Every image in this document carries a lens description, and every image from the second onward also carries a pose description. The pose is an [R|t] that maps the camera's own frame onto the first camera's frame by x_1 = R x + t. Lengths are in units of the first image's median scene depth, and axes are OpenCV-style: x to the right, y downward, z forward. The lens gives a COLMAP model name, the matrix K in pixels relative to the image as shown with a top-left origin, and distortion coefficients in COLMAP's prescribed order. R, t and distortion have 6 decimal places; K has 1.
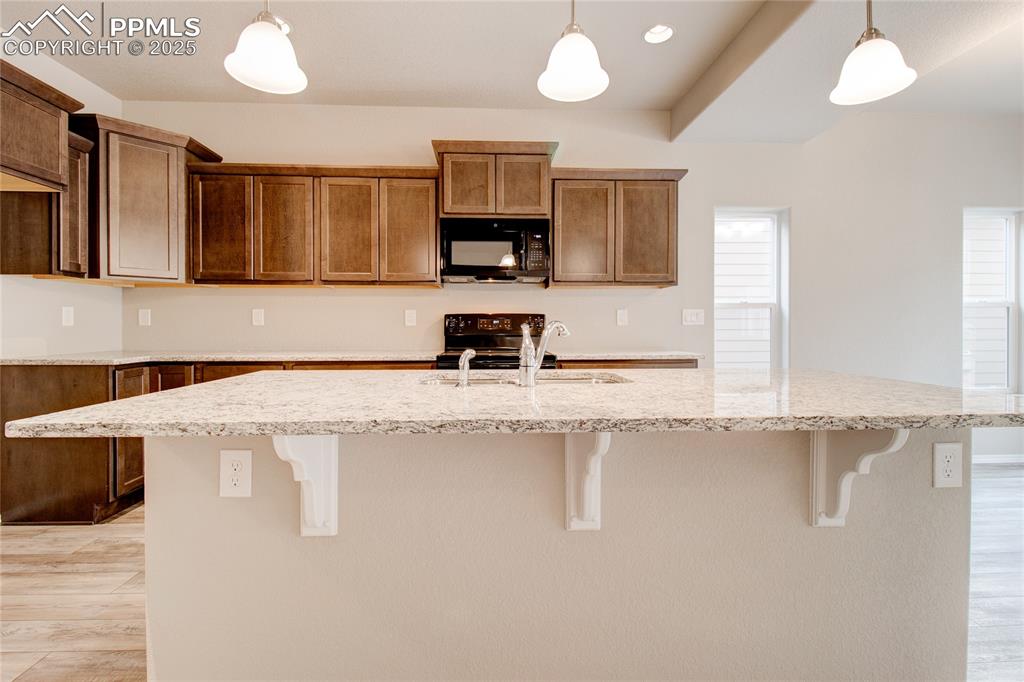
lens RADIAL K [[480.1, 0, 498.9], [0, 480.1, 329.8], [0, 0, 1]] dist [-0.000485, -0.000907]
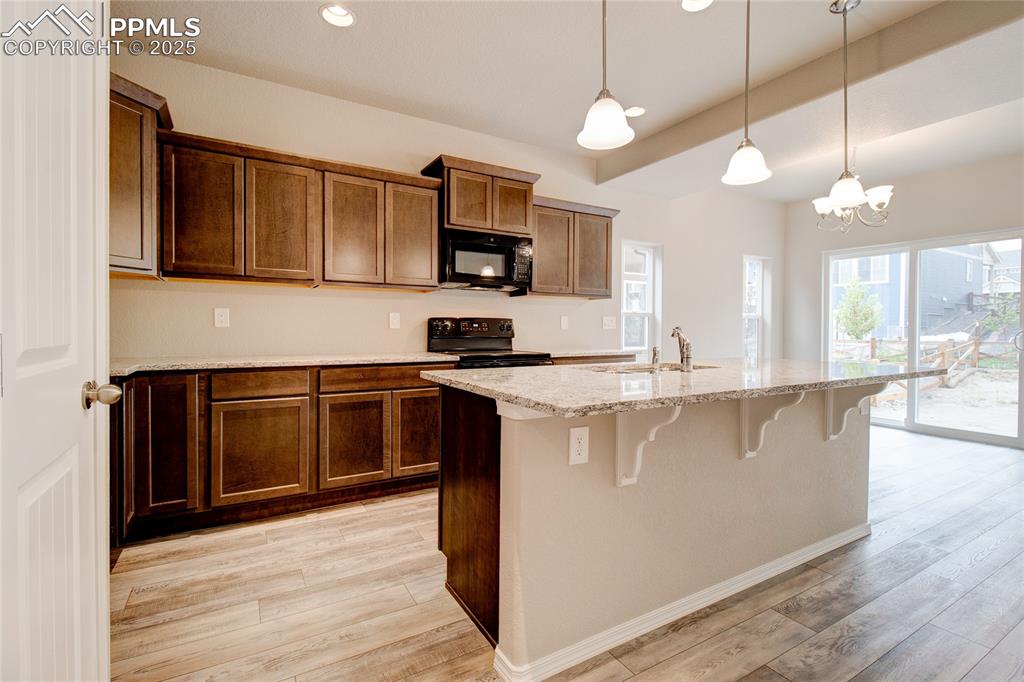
lens RADIAL K [[482.0, 0, 510.0], [0, 482.0, 334.6], [0, 0, 1]] dist [0.001151, -0.000503]
pose [[0.880619, -0.000311, 0.473824, -0.502021], [-0.002132, 0.999987, 0.004620, -0.000551], [-0.473820, -0.005079, 0.880607, -0.015705]]
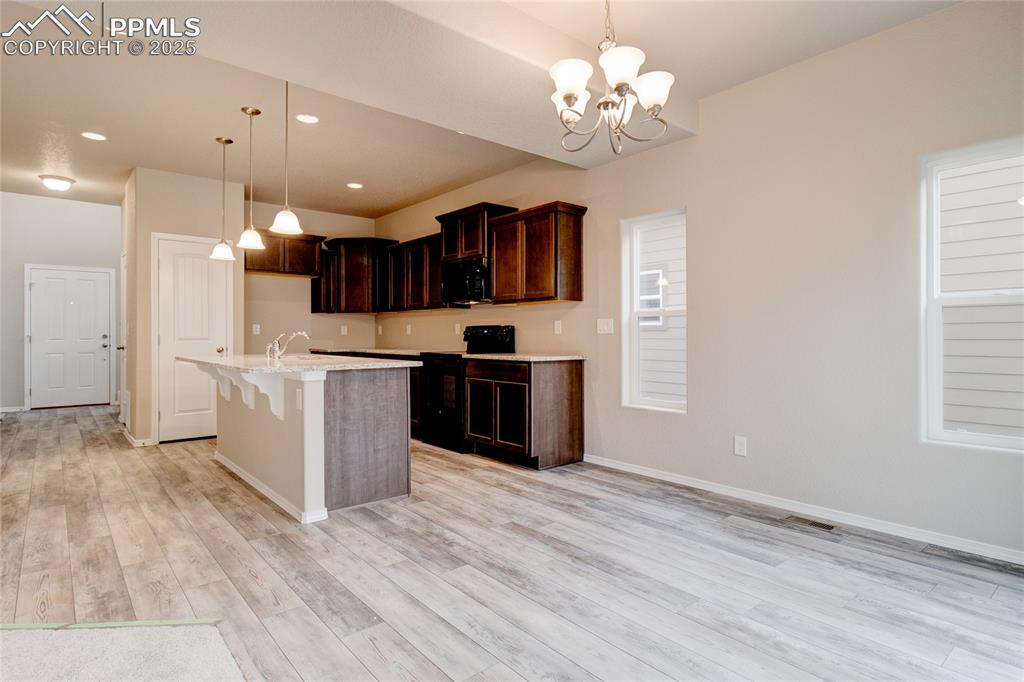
lens RADIAL K [[538.5, 0, 512.0], [0, 538.5, 335.8], [0, 0, 1]] dist [0.000469, -0.001698]
pose [[0.617496, -0.000553, -0.786574, 1.378399], [-0.006735, 0.999959, -0.005990, 0.005073], [0.786545, 0.008996, 0.617467, 0.105833]]
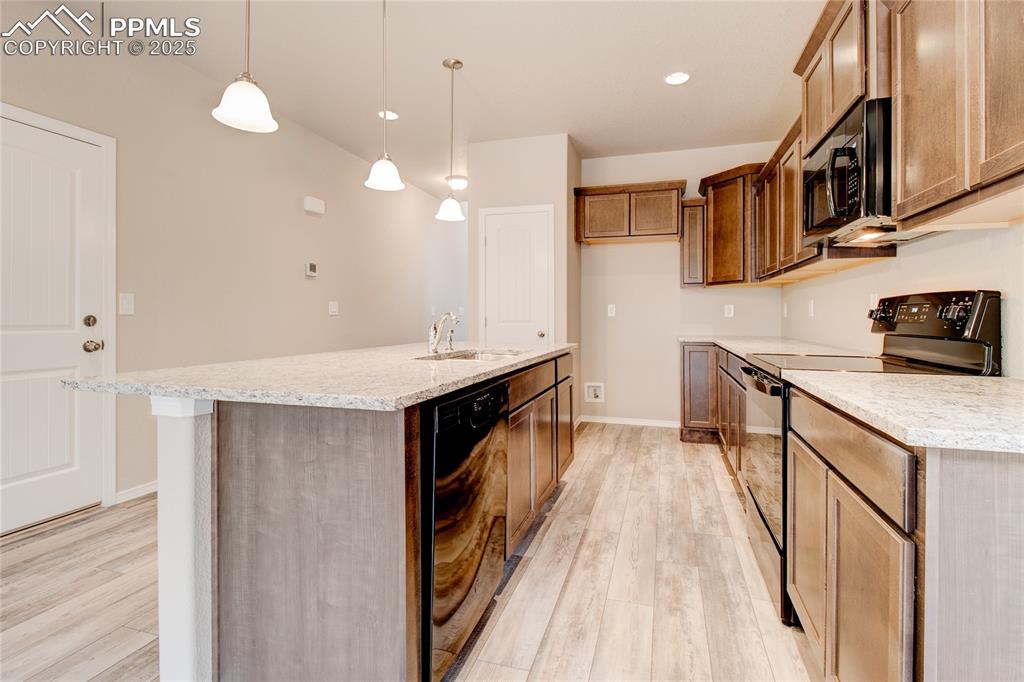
lens RADIAL K [[478.7, 0, 531.4], [0, 478.7, 320.1], [0, 0, 1]] dist [0.000731, -0.000143]
pose [[-0.307254, 0.004436, -0.951617, 0.683350], [-0.013602, 0.999867, 0.009053, -0.004487], [0.951530, 0.015726, -0.307153, 0.825369]]
